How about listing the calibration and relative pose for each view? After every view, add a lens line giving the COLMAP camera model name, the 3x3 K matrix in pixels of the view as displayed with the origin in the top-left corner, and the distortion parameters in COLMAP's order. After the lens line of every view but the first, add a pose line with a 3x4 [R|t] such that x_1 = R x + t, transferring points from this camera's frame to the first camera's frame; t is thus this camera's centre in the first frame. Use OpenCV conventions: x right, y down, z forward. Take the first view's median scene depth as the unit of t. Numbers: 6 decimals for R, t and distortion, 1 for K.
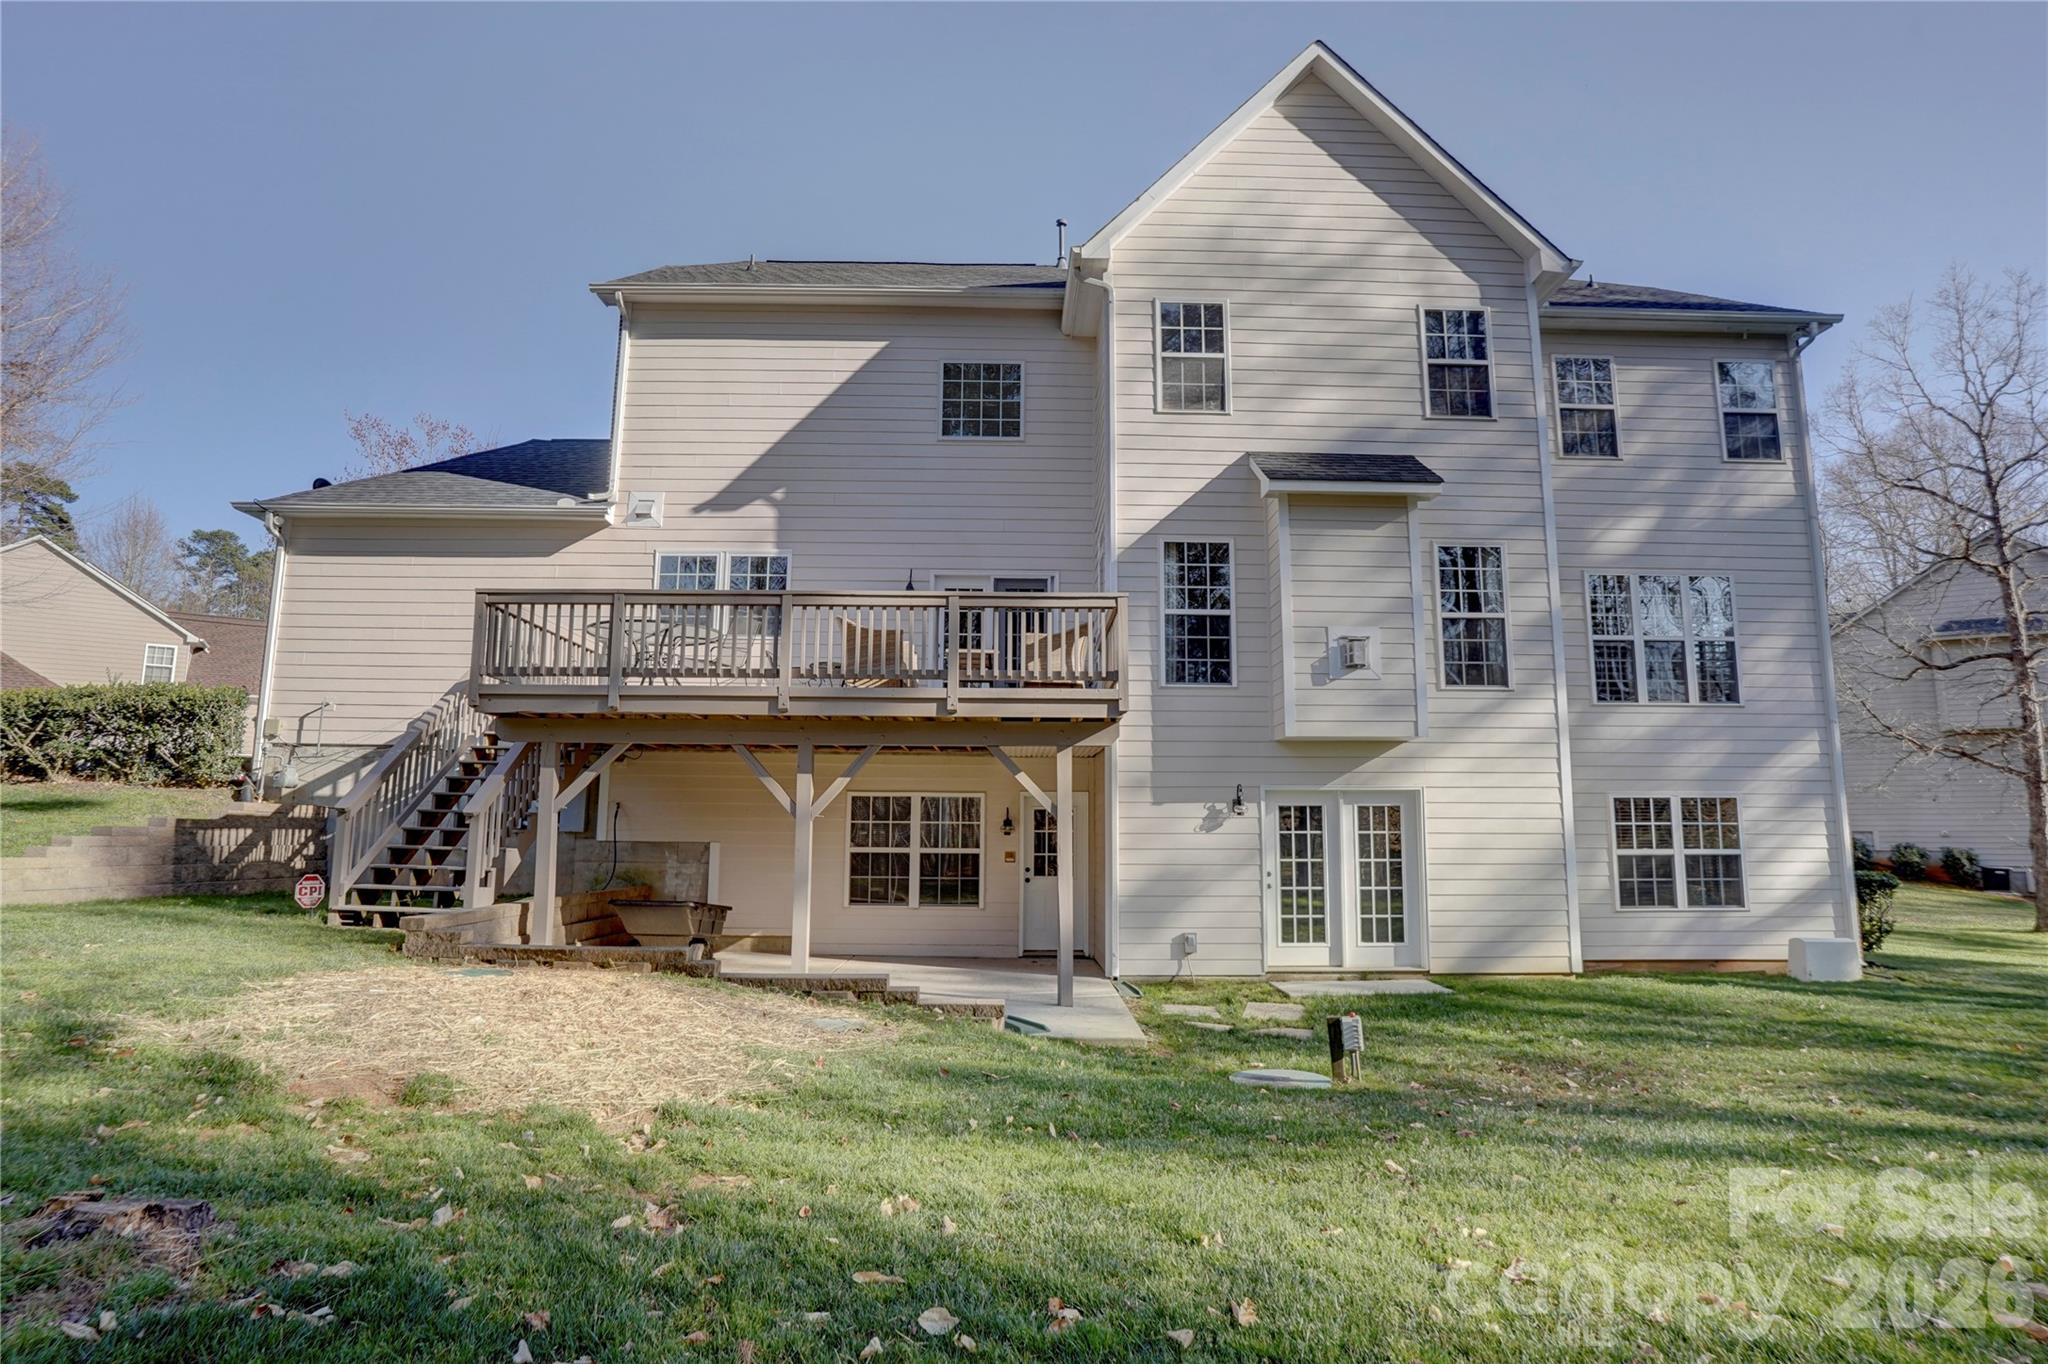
lens RADIAL K [[1069.6, 0, 1024.0], [0, 1069.6, 682.0], [0, 0, 1]] dist [-0.083801, 0.041126]
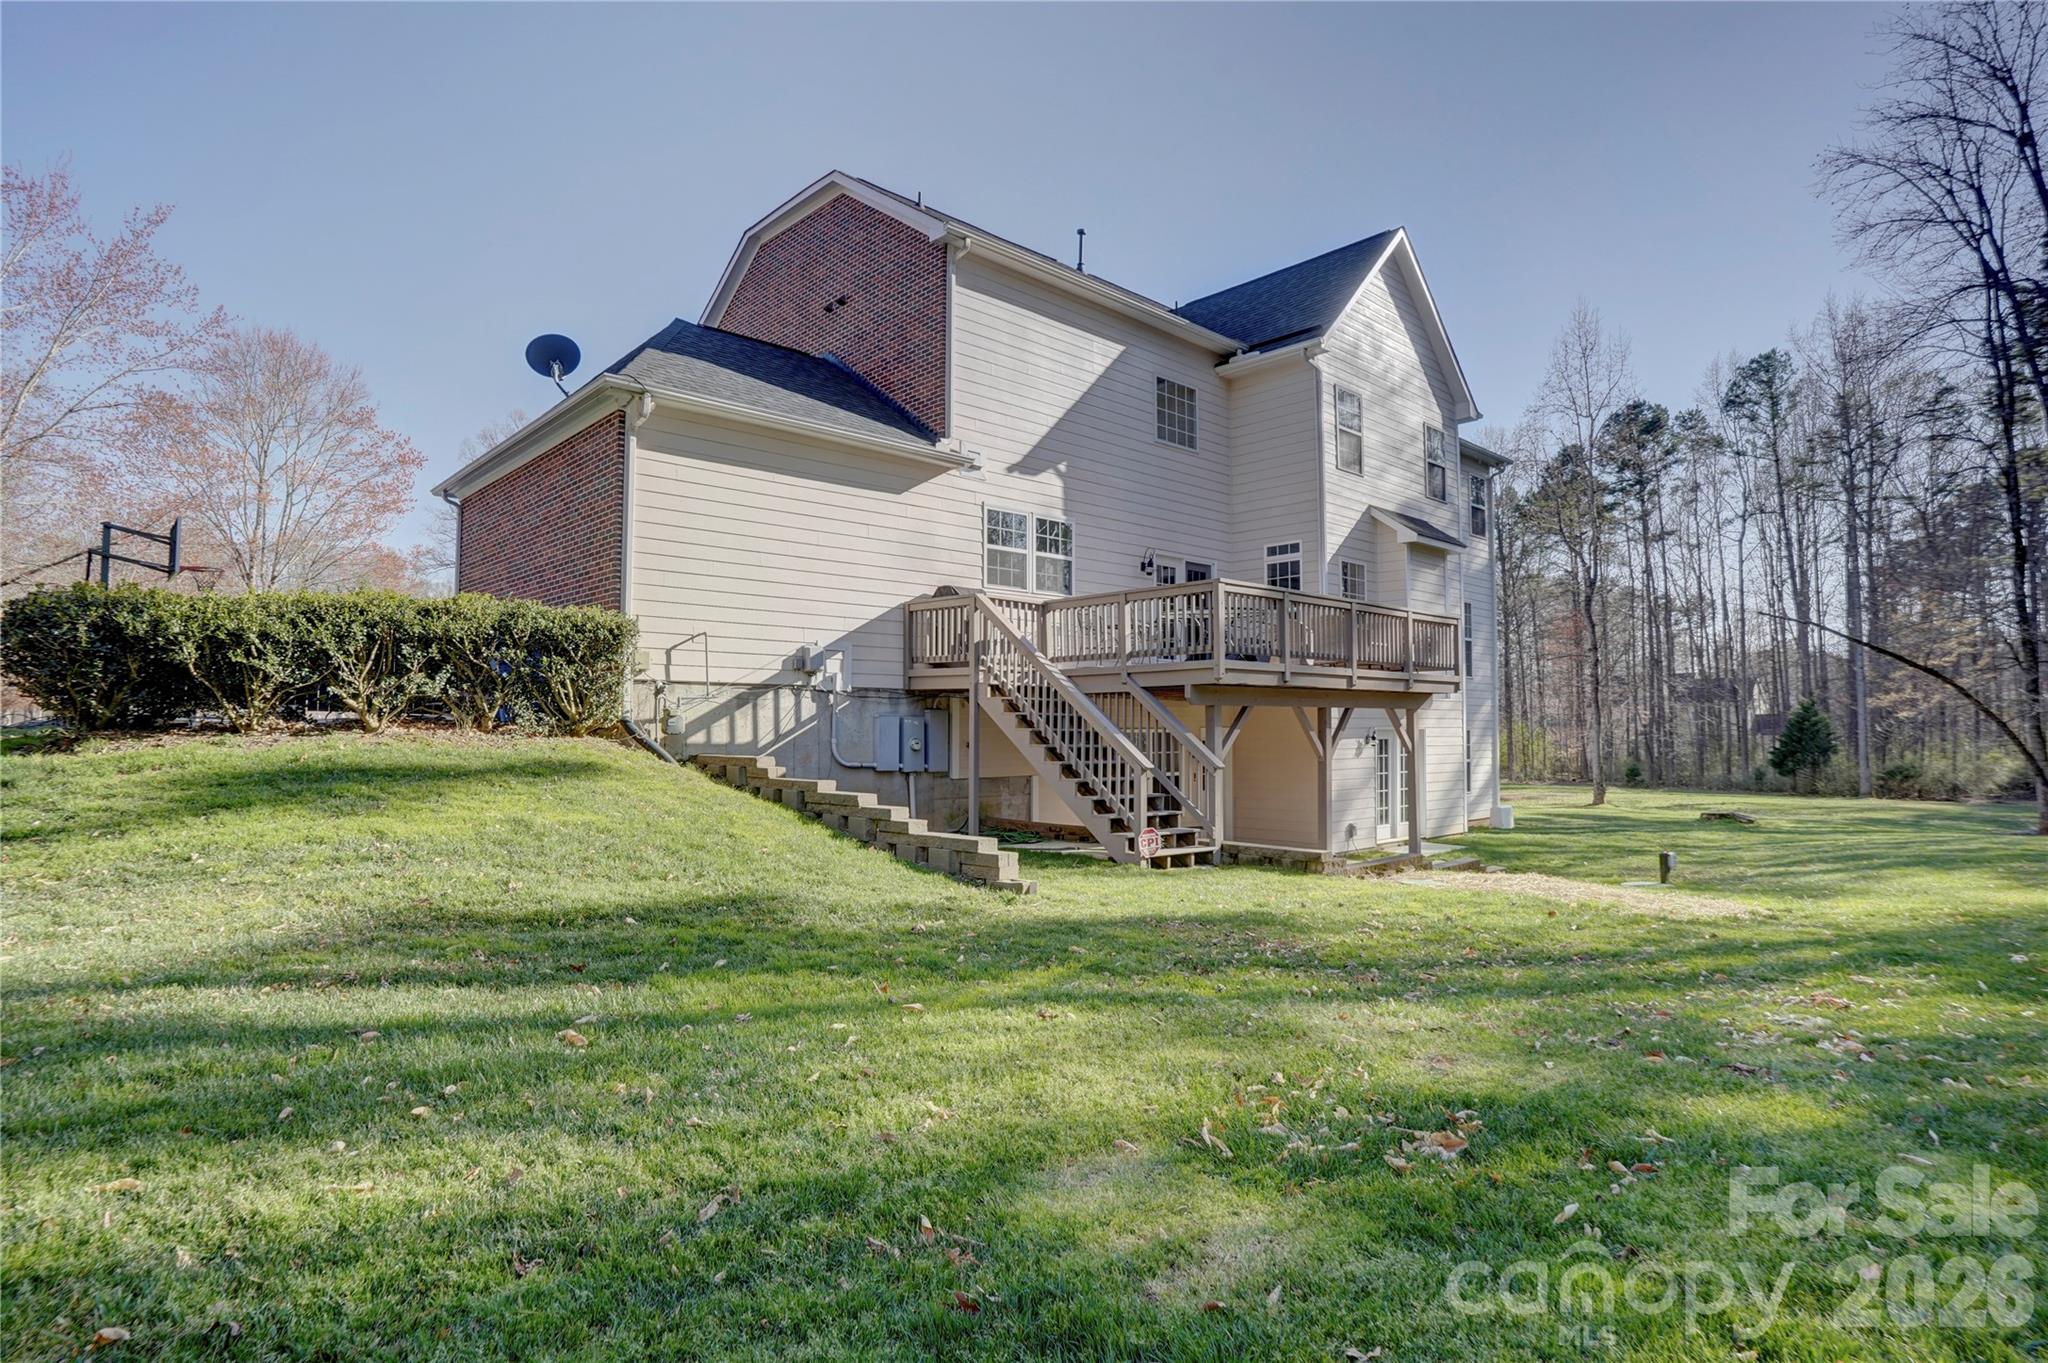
lens RADIAL K [[1069.6, 0, 1024.0], [0, 1069.6, 681.5], [0, 0, 1]] dist [-0.083801, 0.041126]
pose [[0.742374, 0.020257, 0.669679, -1.026901], [-0.098229, 0.992032, 0.078884, -0.035880], [-0.662745, -0.124343, 0.738449, 0.166157]]
